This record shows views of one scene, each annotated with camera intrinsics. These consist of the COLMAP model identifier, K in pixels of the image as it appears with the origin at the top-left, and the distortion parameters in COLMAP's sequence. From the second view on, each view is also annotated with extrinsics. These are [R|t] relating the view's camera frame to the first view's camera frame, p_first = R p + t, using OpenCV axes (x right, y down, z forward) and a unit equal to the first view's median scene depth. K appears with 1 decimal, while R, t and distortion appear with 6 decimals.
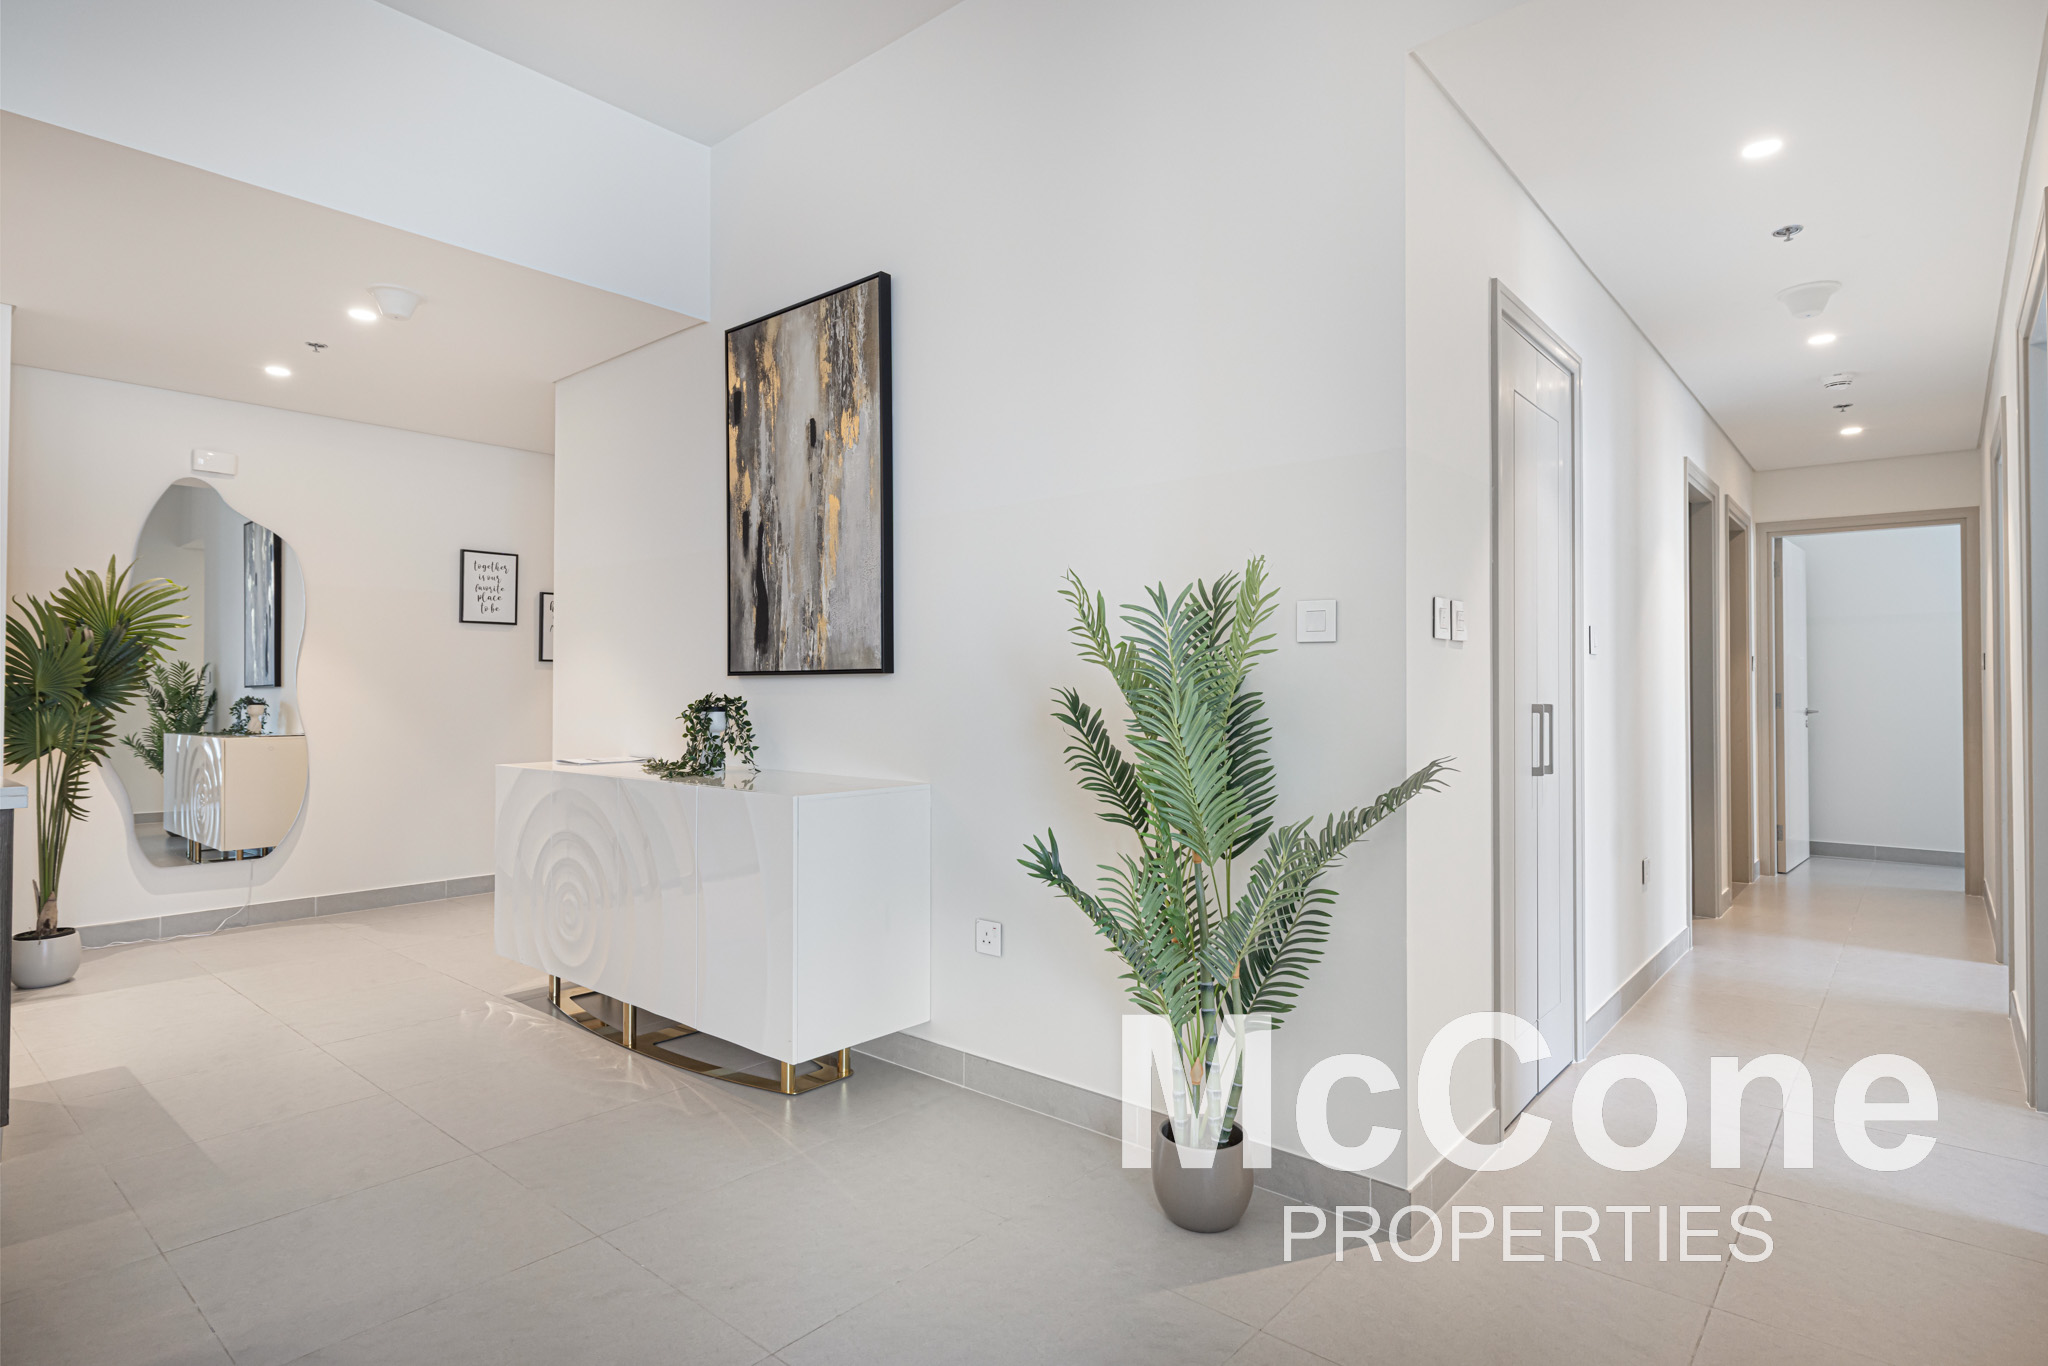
lens RADIAL K [[1074.3, 0, 1031.4], [0, 1074.3, 671.5], [0, 0, 1]] dist [0.002606, -0.000179]
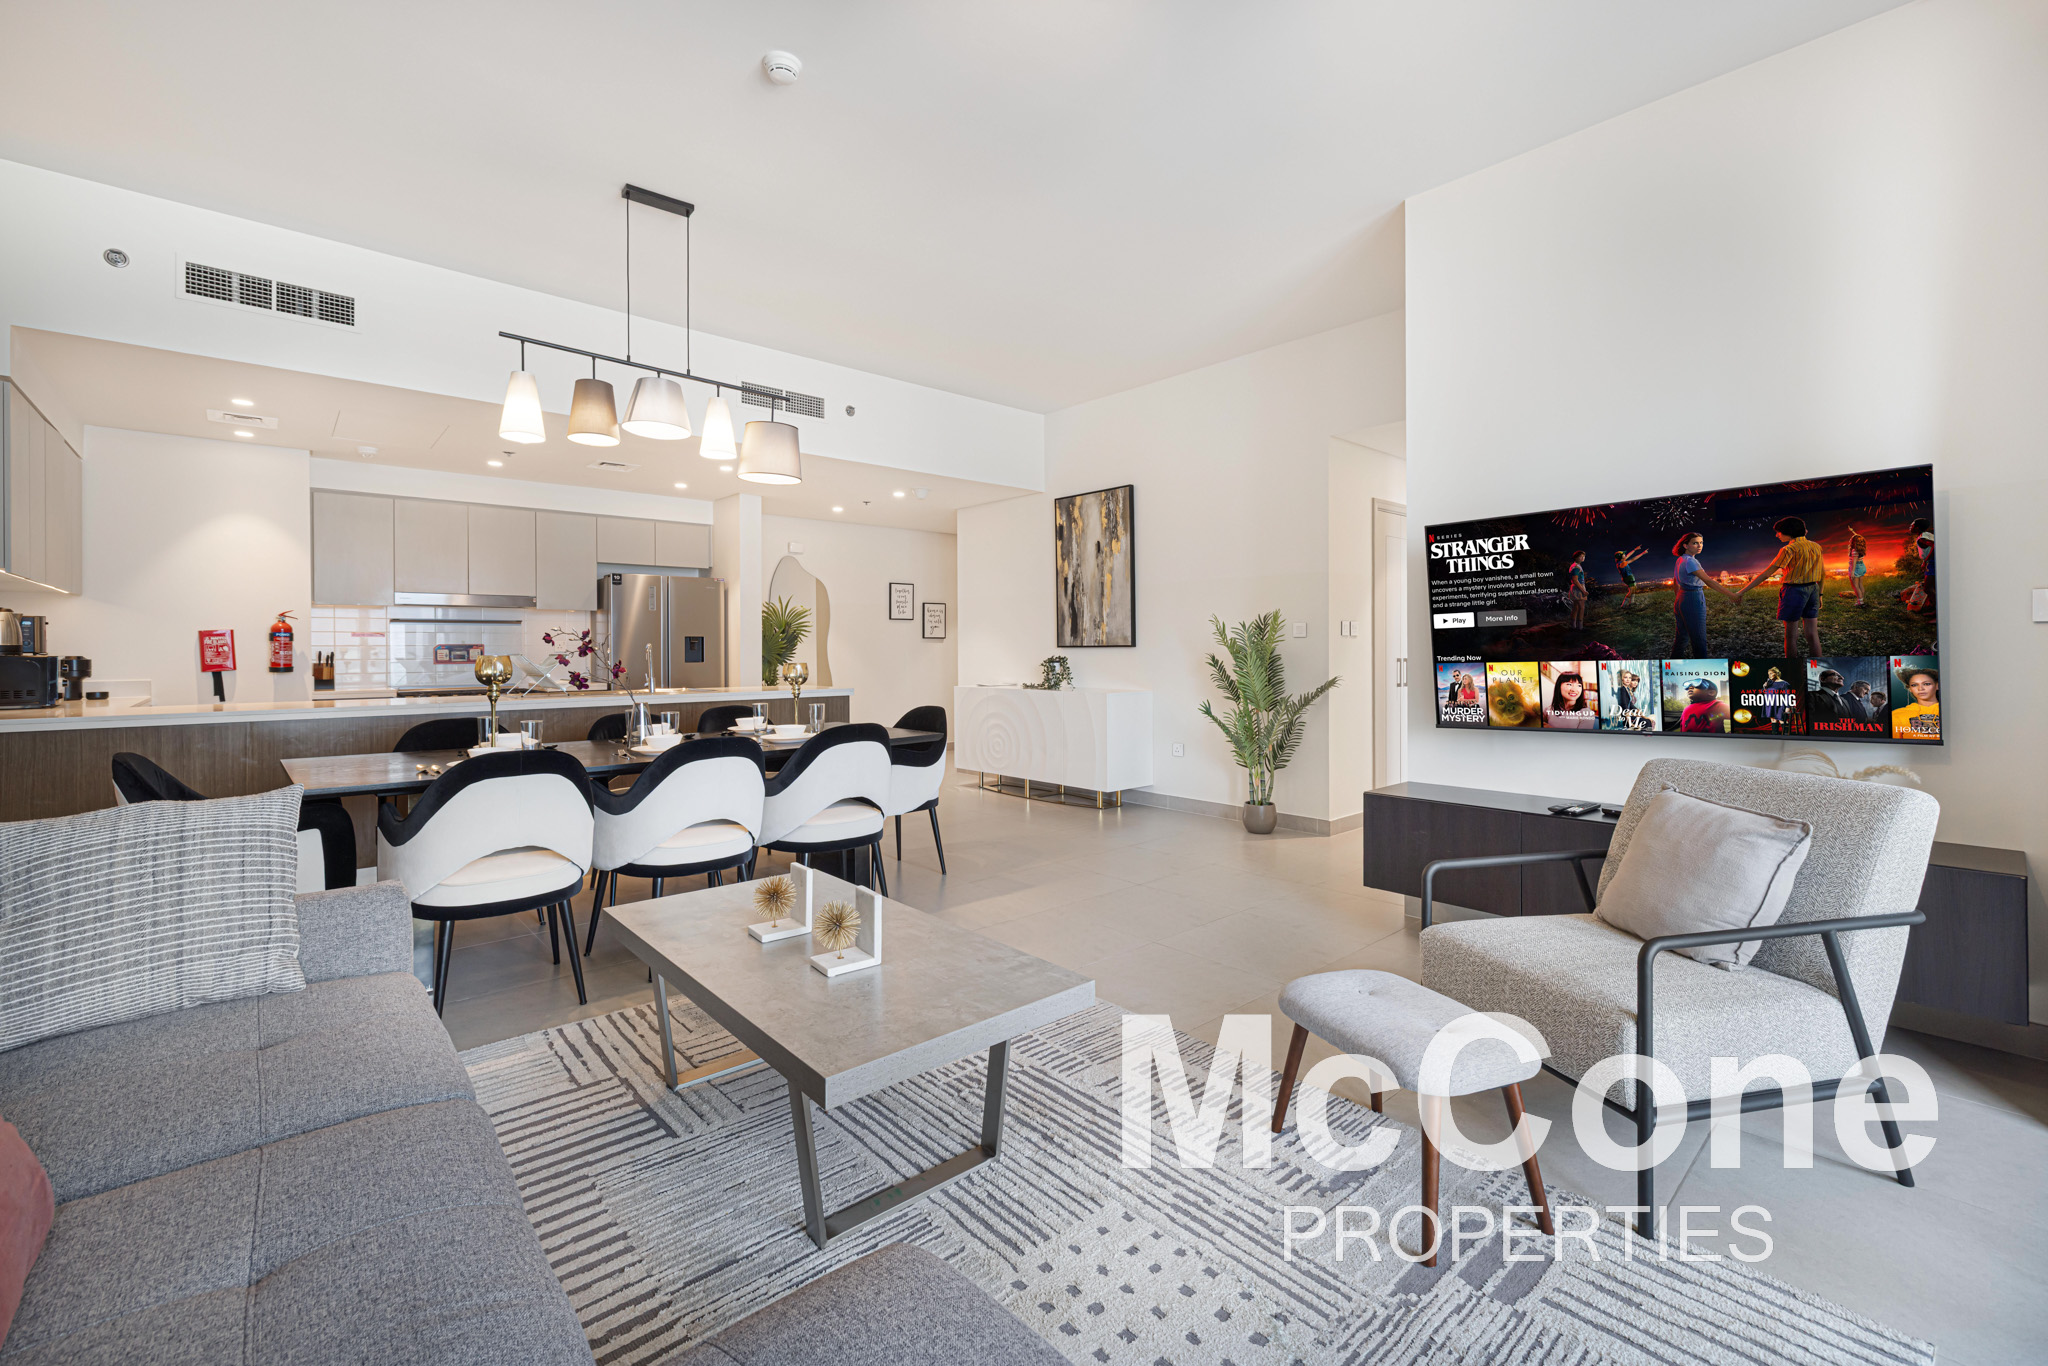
lens RADIAL K [[860.8, 0, 1030.4], [0, 860.8, 649.5], [0, 0, 1]] dist [0.000934, 0.000040]
pose [[0.990181, -0.005692, -0.139673, -0.089026], [0.008202, 0.999815, 0.017403, -0.027806], [0.139548, -0.018377, 0.990045, -0.963984]]
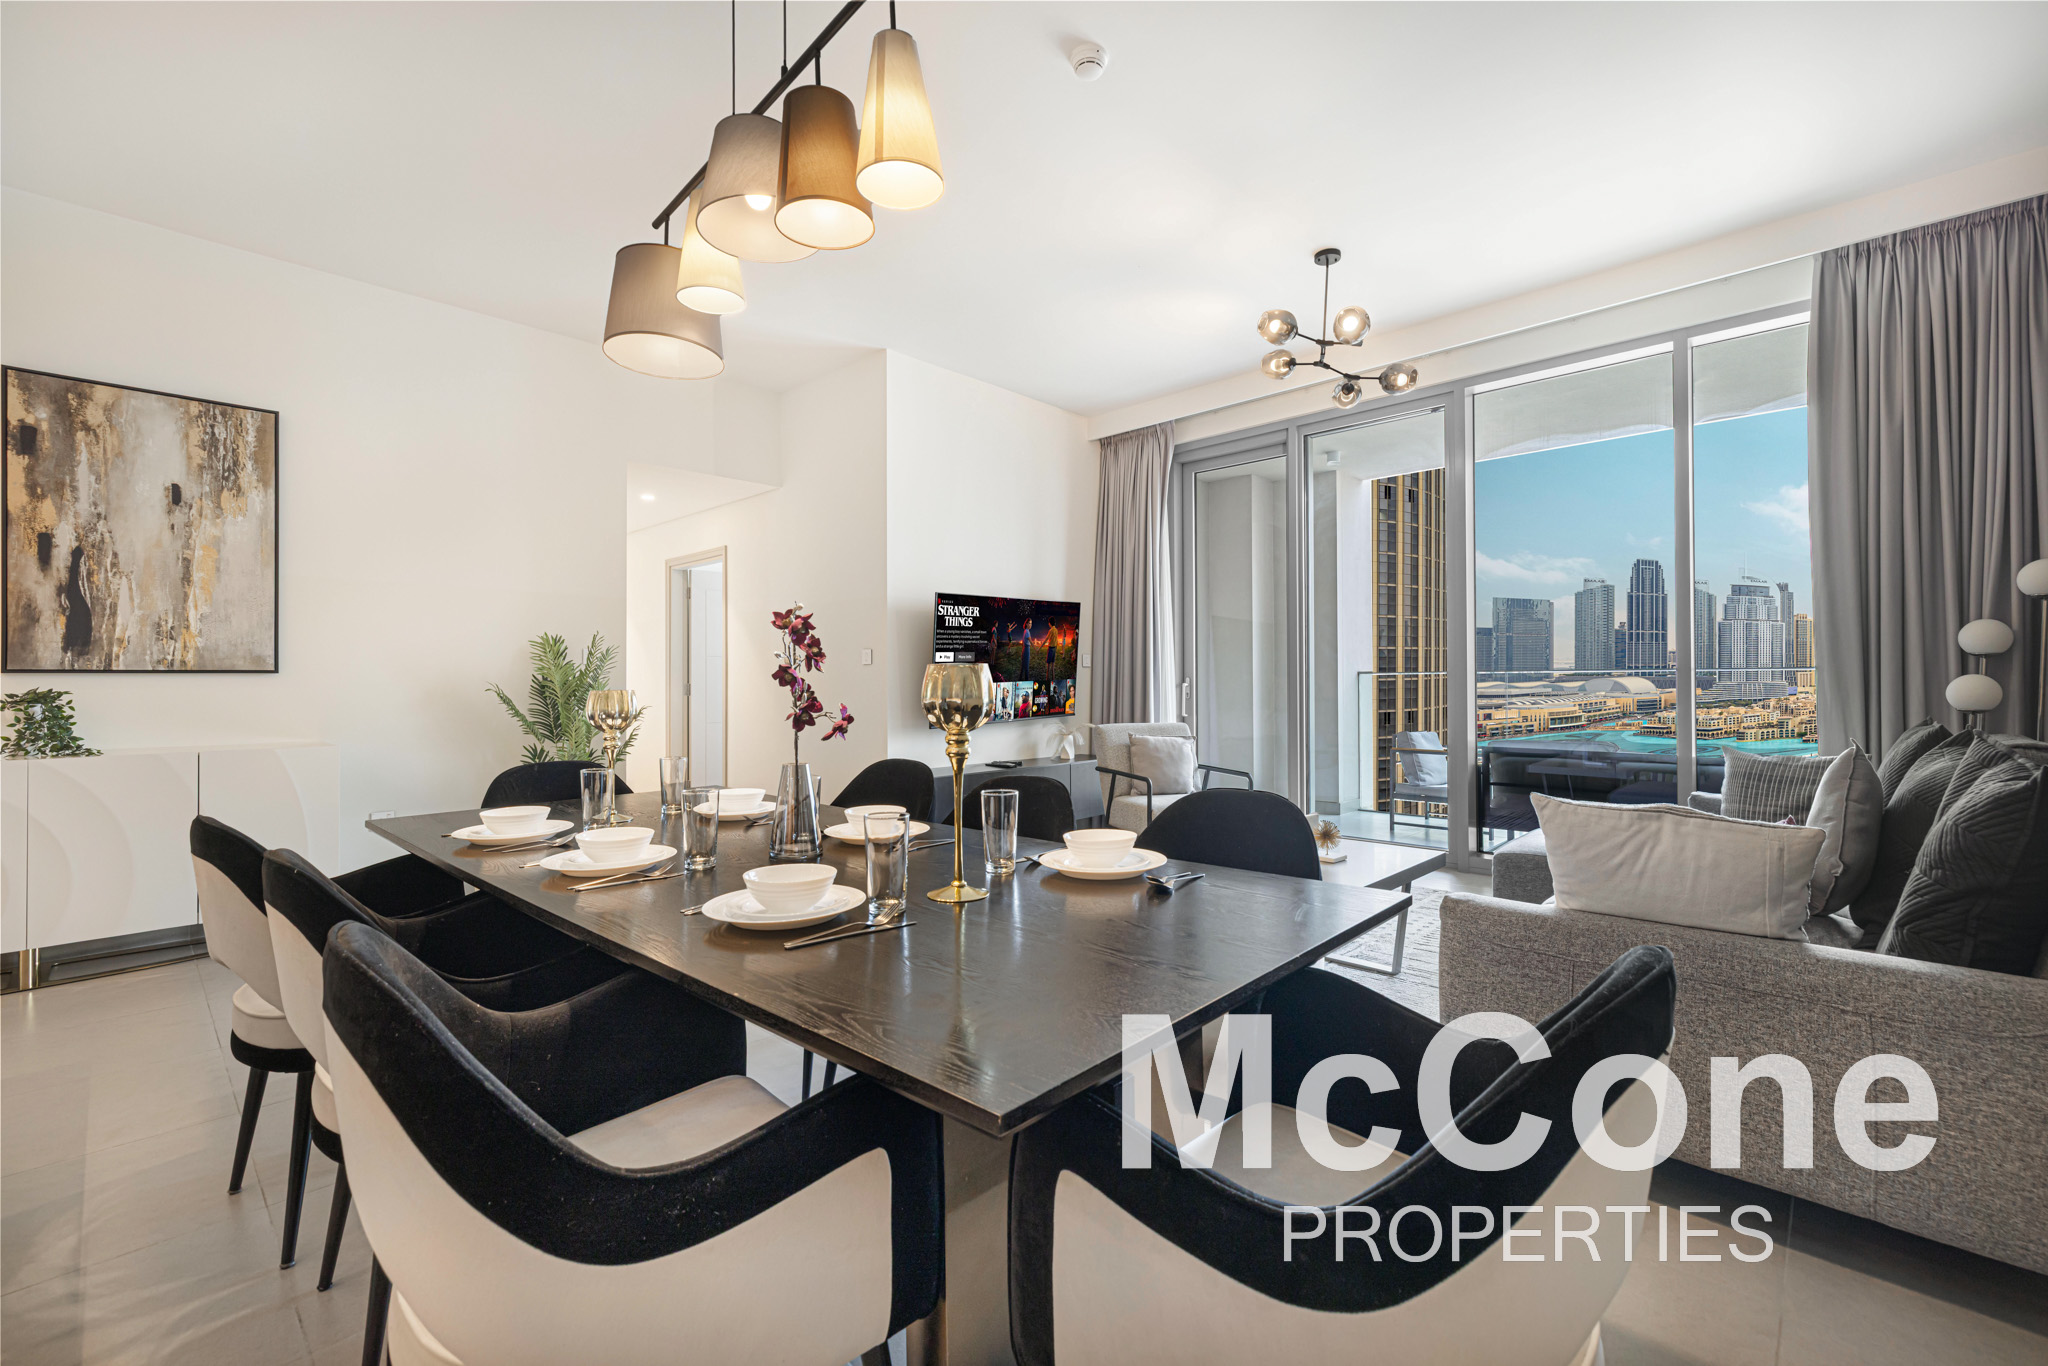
lens RADIAL K [[895.4, 0, 1037.3], [0, 895.4, 671.8], [0, 0, 1]] dist [-0.003187, 0.000889]
pose [[0.046060, 0.008895, 0.998899, -1.312852], [-0.012013, 0.999893, -0.008350, -0.002359], [-0.998866, -0.011615, 0.046162, -0.142517]]
